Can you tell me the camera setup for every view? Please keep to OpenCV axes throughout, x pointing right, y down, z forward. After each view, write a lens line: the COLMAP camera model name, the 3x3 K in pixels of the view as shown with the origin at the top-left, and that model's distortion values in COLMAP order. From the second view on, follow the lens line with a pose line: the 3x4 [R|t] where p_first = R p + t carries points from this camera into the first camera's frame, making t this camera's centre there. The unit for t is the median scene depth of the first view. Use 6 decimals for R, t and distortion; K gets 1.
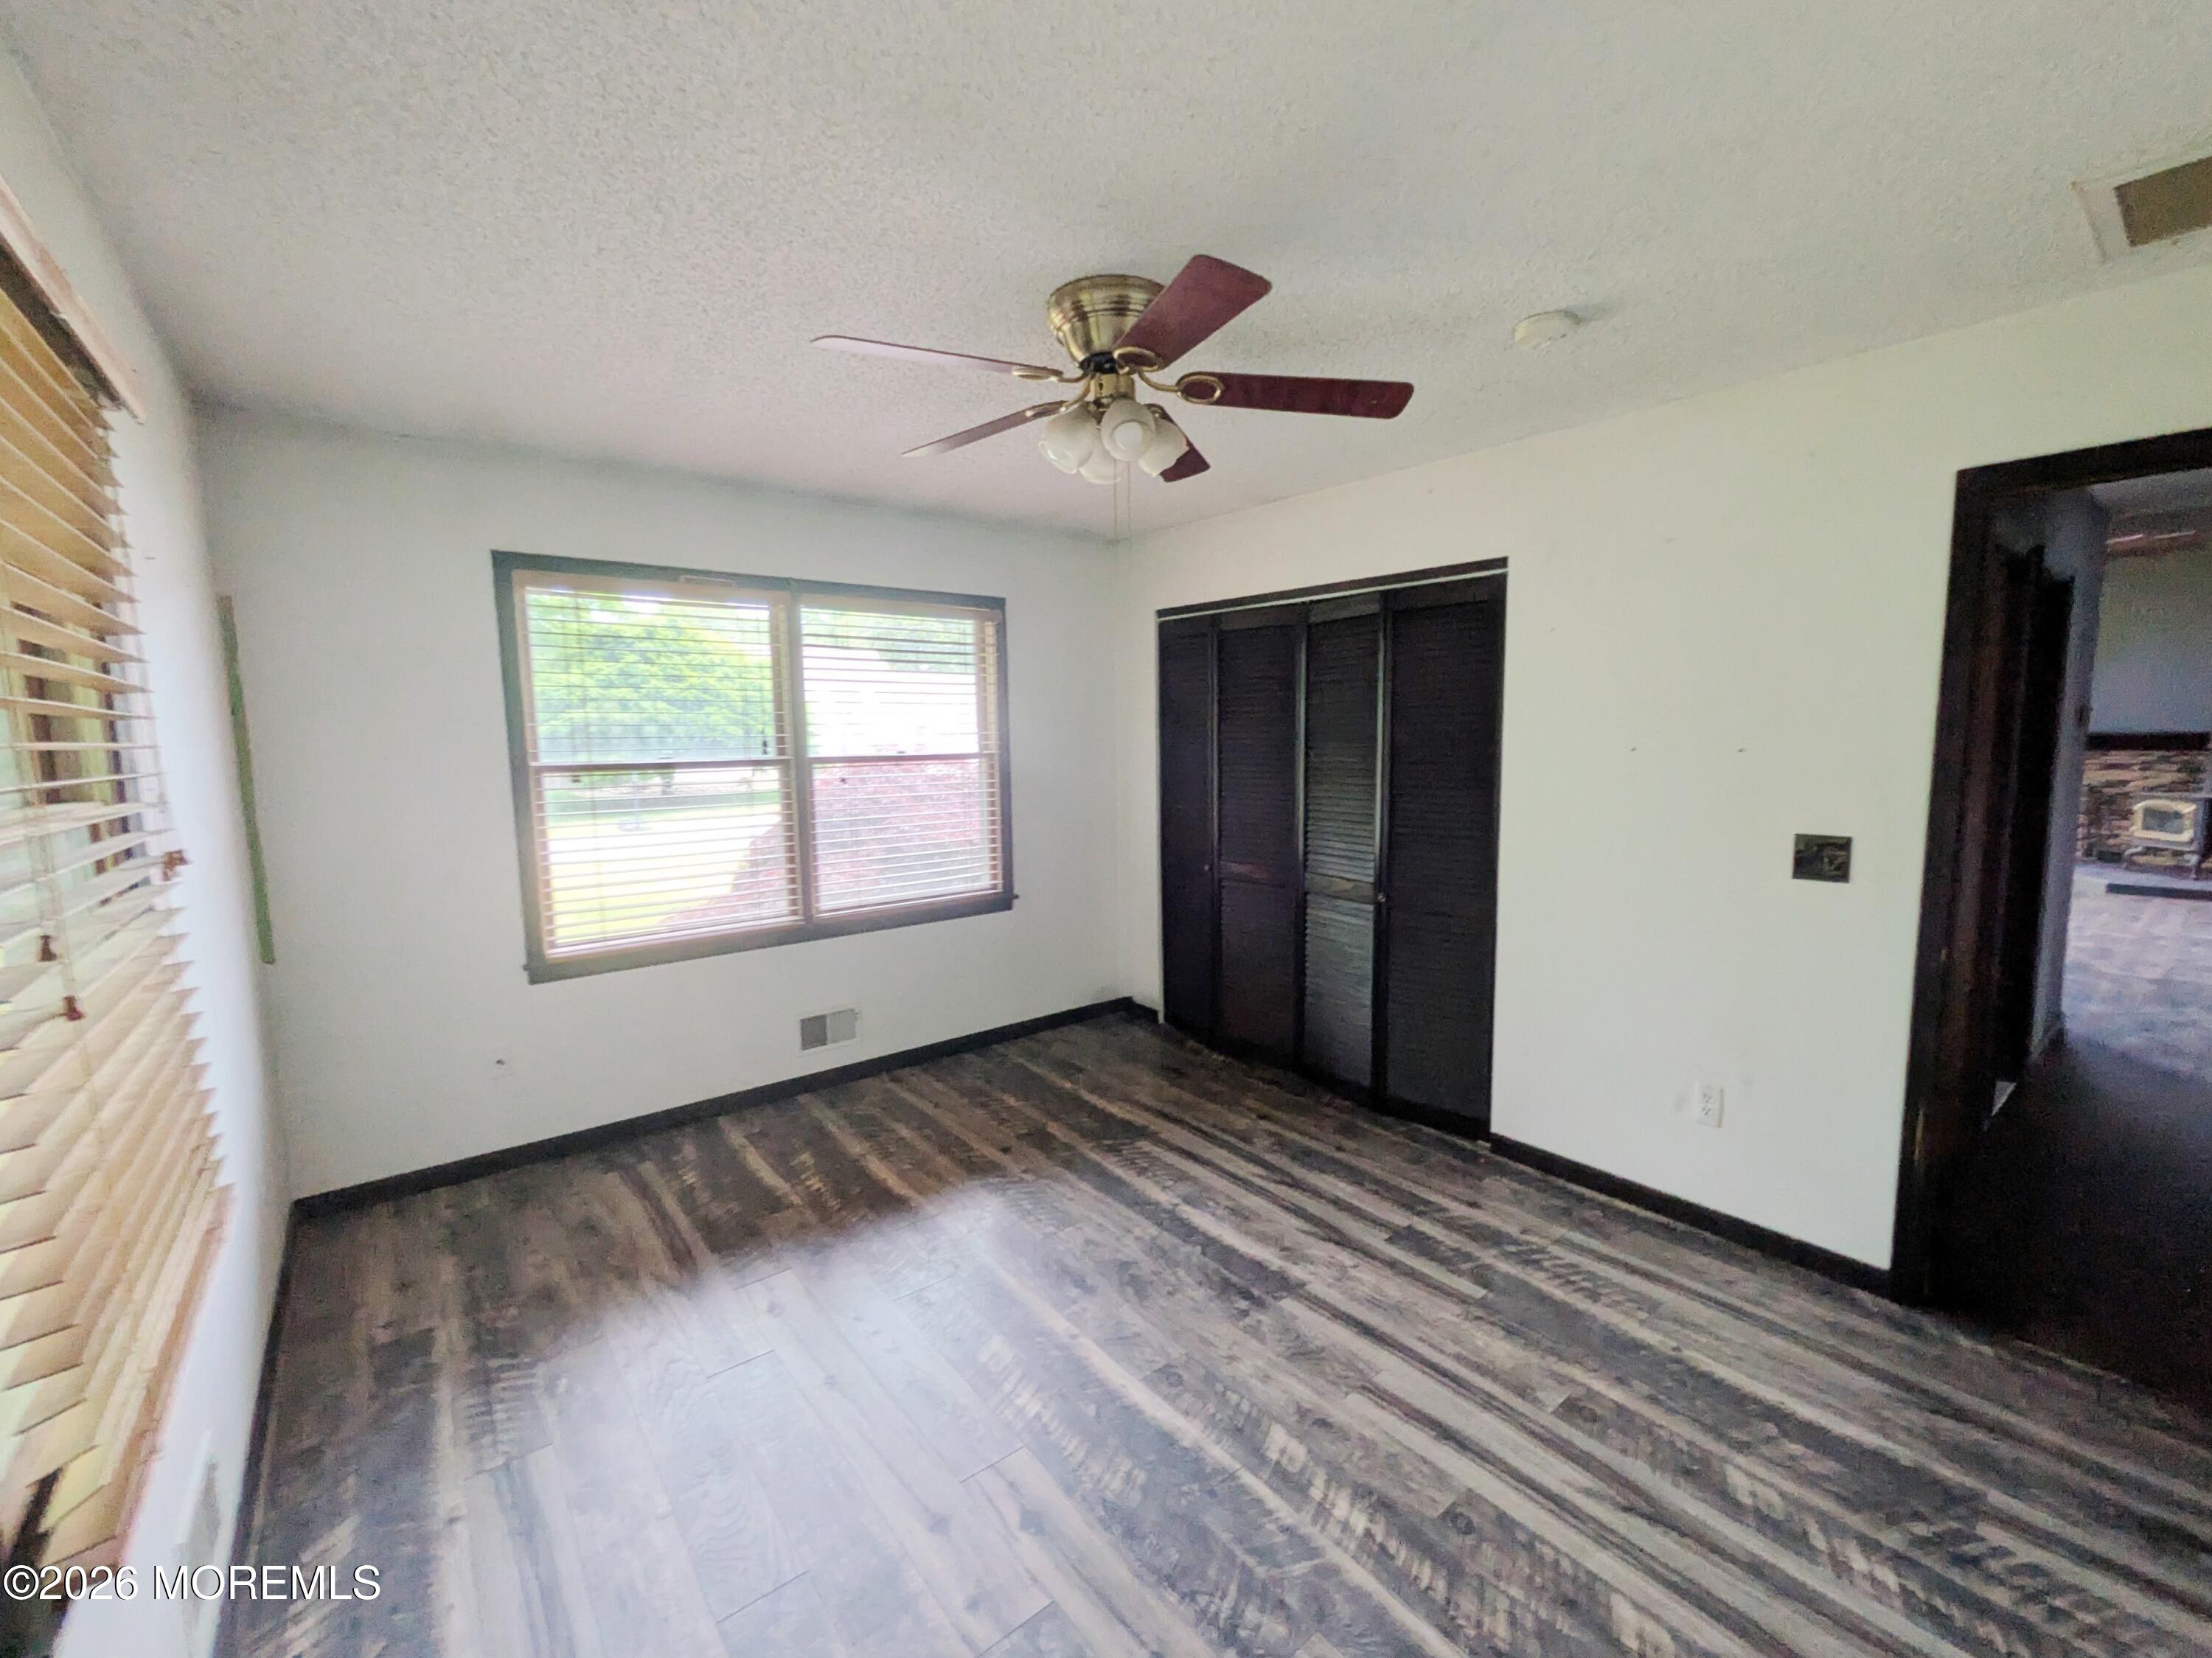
lens RADIAL K [[912.5, 0, 1103.5], [0, 912.5, 830.3], [0, 0, 1]] dist [0.001925, 0.000003]
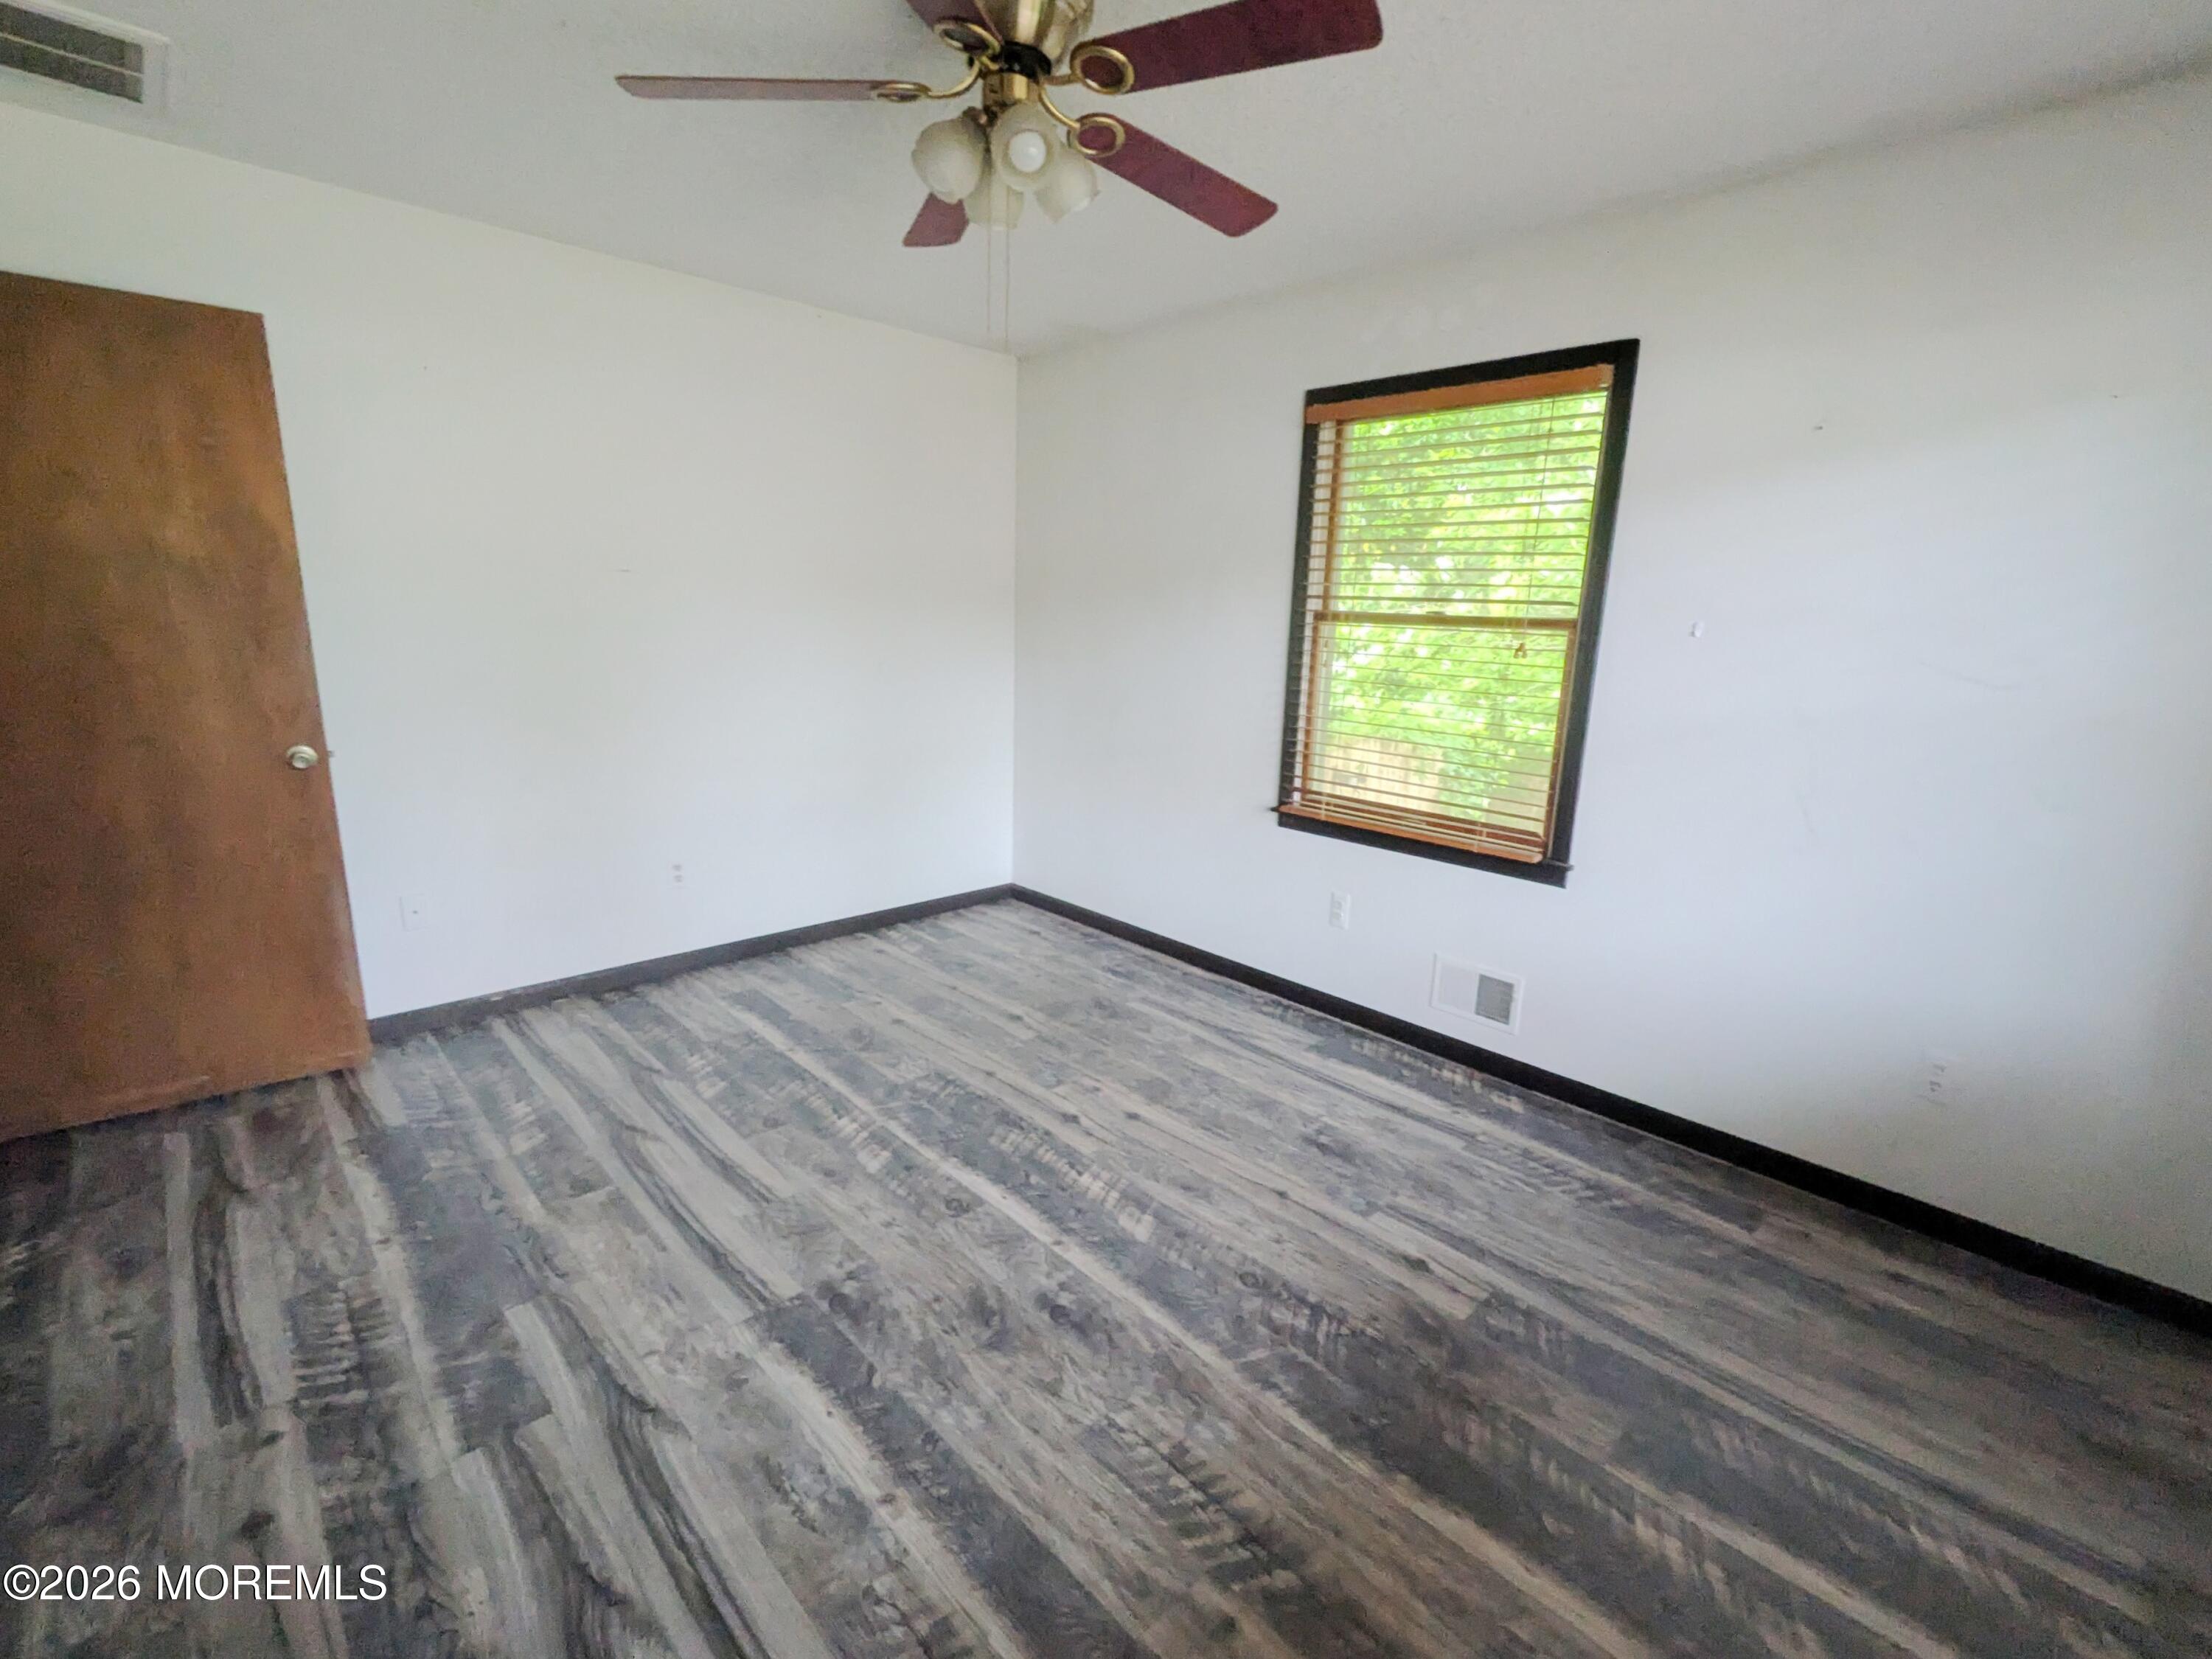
lens RADIAL K [[912.6, 0, 1113.5], [0, 912.6, 827.9], [0, 0, 1]] dist [0.001925, 0.000003]
pose [[-0.993438, 0.006513, -0.114186, 0.012744], [-0.032462, 0.941261, 0.336115, -0.130027], [0.109668, 0.337616, -0.934874, 1.646992]]
